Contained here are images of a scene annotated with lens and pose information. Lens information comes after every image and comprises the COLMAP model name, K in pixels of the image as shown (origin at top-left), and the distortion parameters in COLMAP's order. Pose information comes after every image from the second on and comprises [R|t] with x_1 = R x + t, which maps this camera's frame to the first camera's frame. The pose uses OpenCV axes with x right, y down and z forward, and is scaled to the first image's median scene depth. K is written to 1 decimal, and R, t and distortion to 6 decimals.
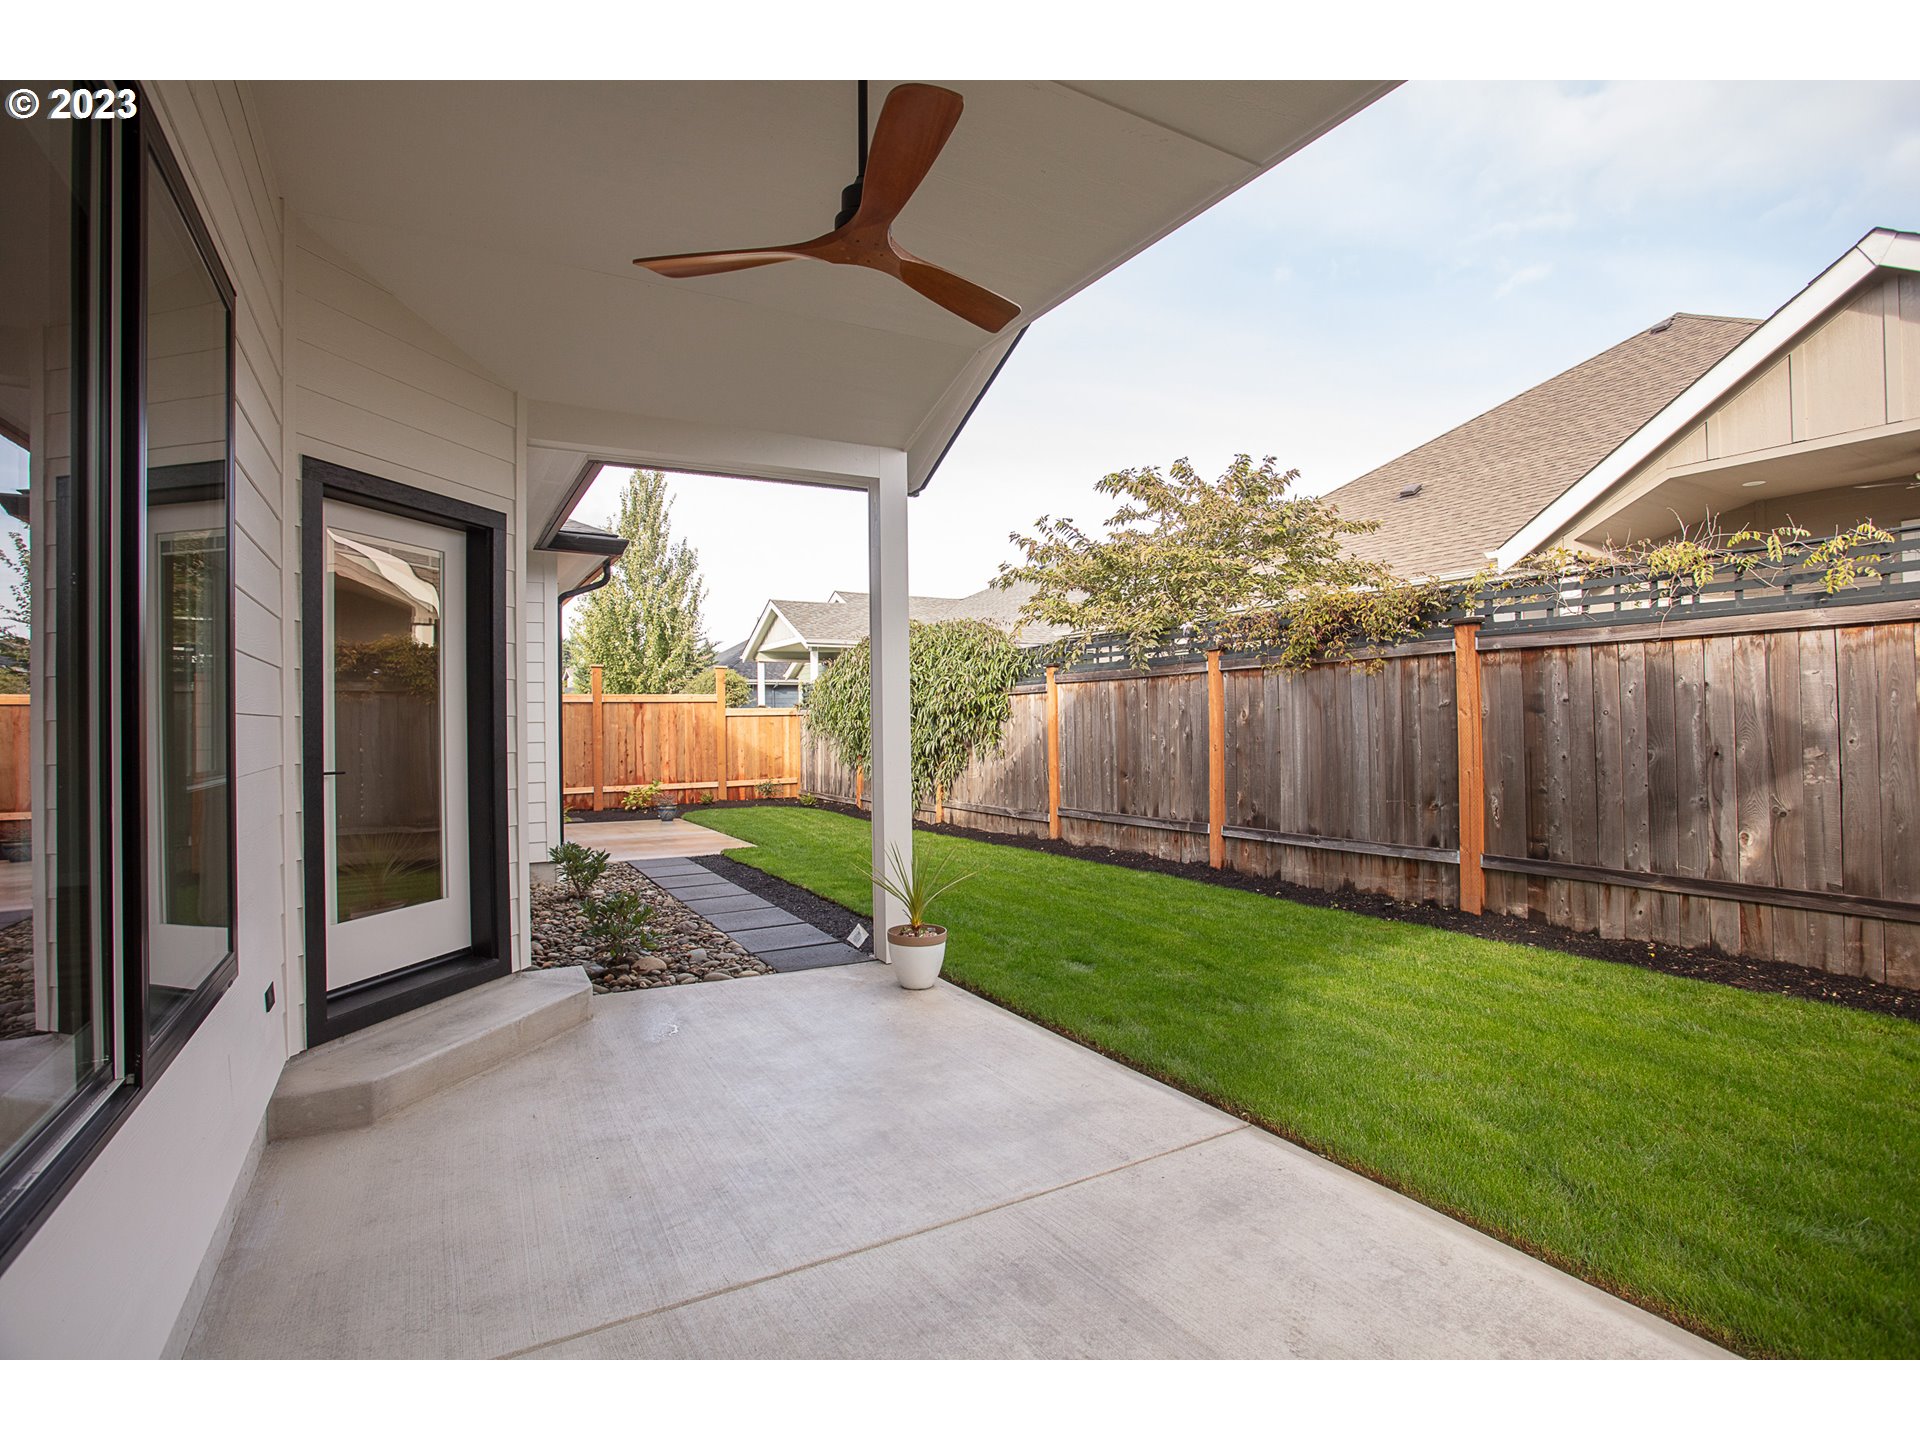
lens RADIAL K [[931.4, 0, 960.0], [0, 931.4, 720.0], [0, 0, 1]] dist [-0.029146, 0.000562]
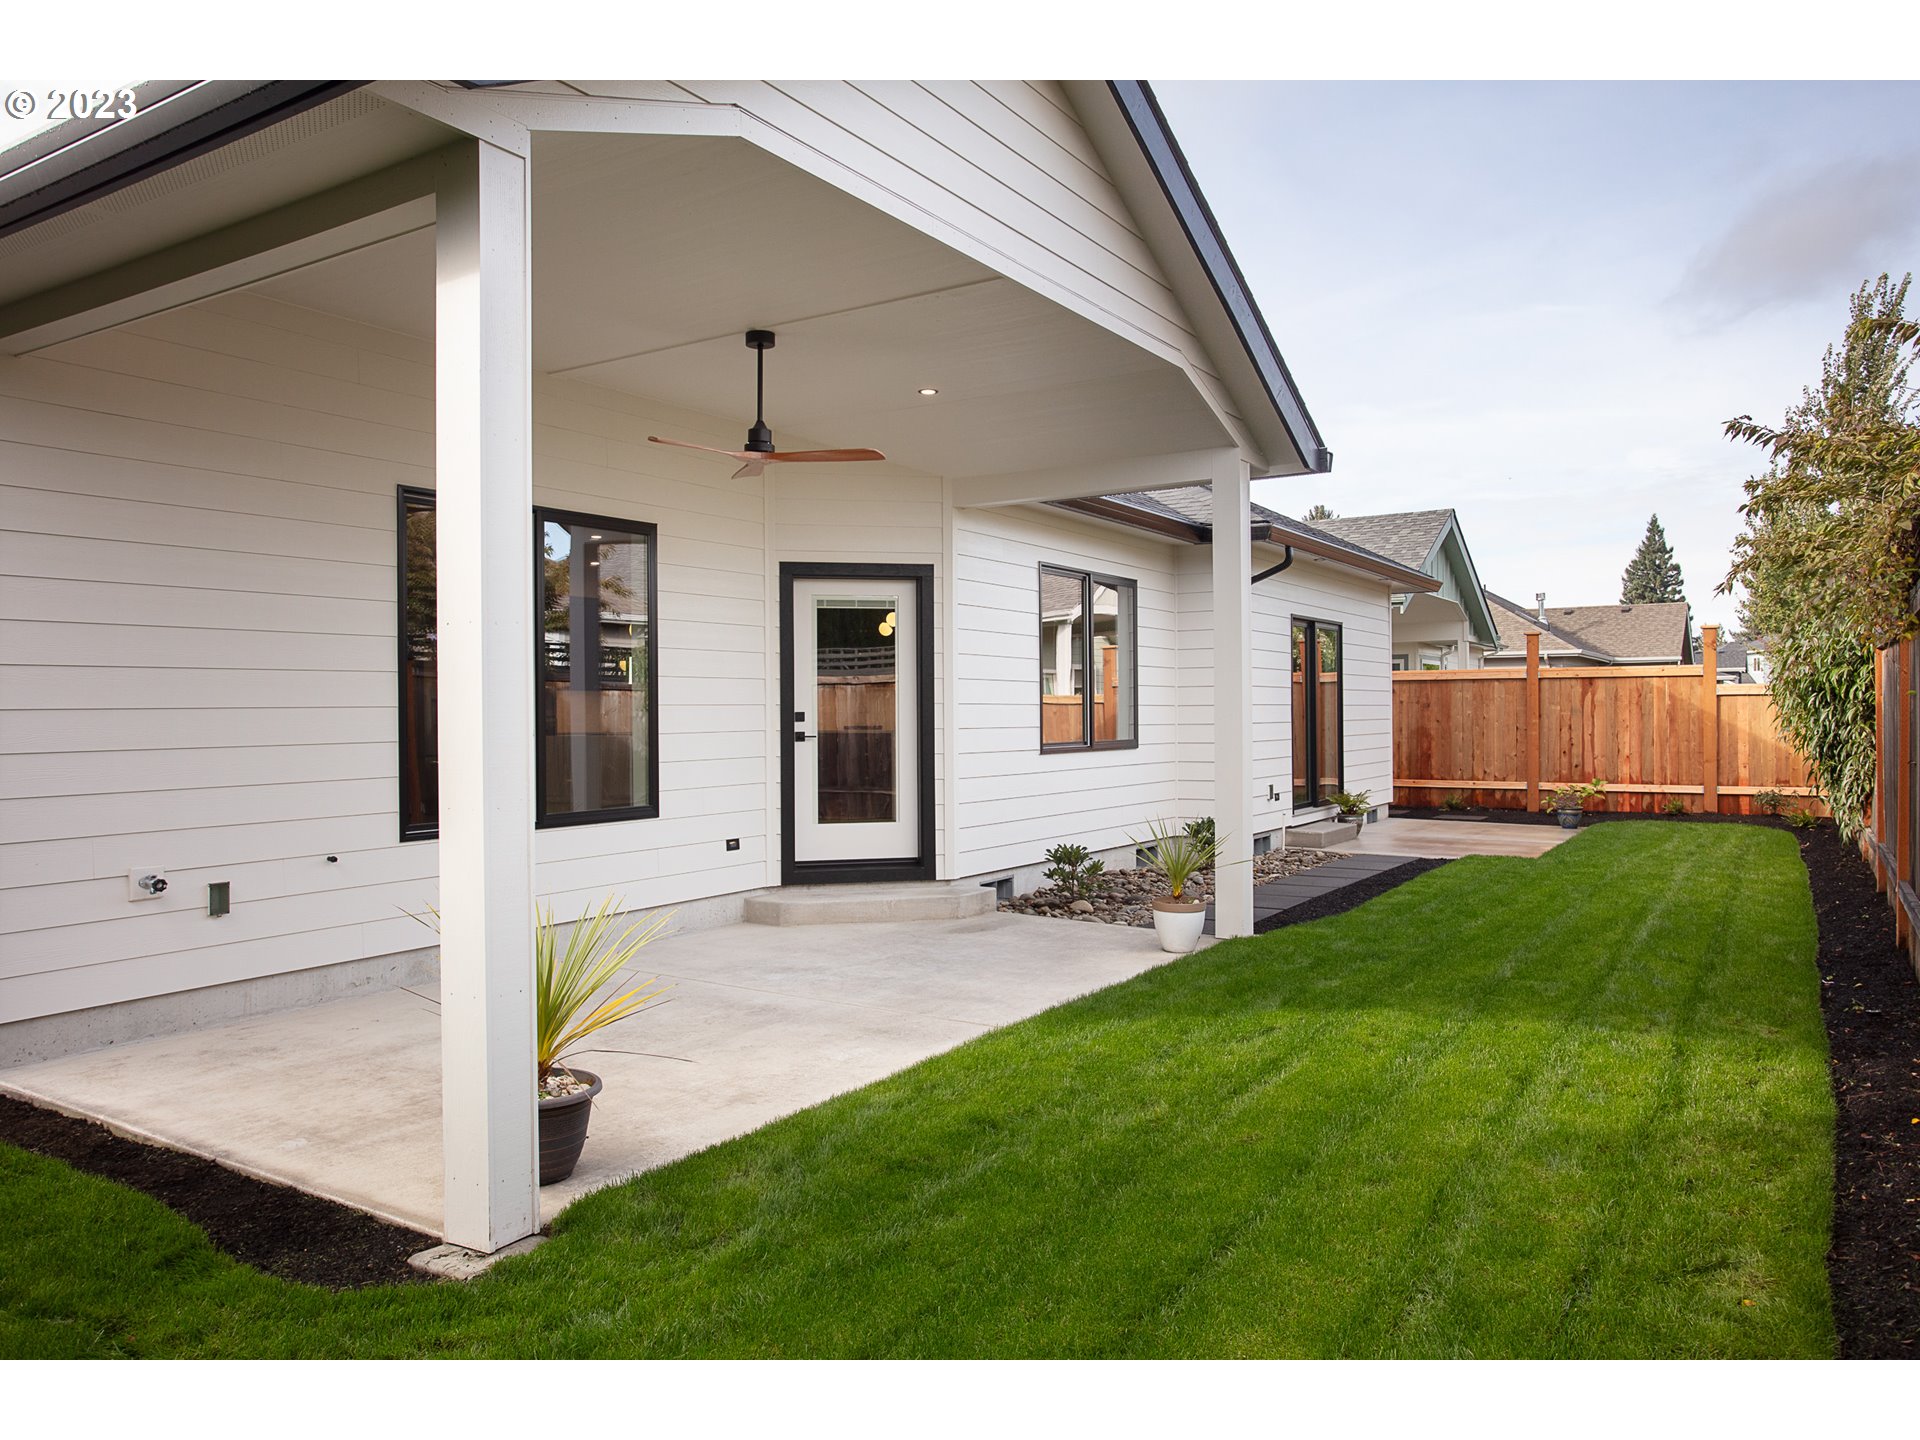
lens RADIAL K [[1321.9, 0, 960.0], [0, 1321.9, 720.0], [0, 0, 1]] dist [-0.036228, 0.000606]
pose [[0.463565, 0.016361, -0.885912, 0.379760], [0.000906, 0.999820, 0.018938, -0.004793], [0.886062, -0.009582, 0.463467, 0.019419]]
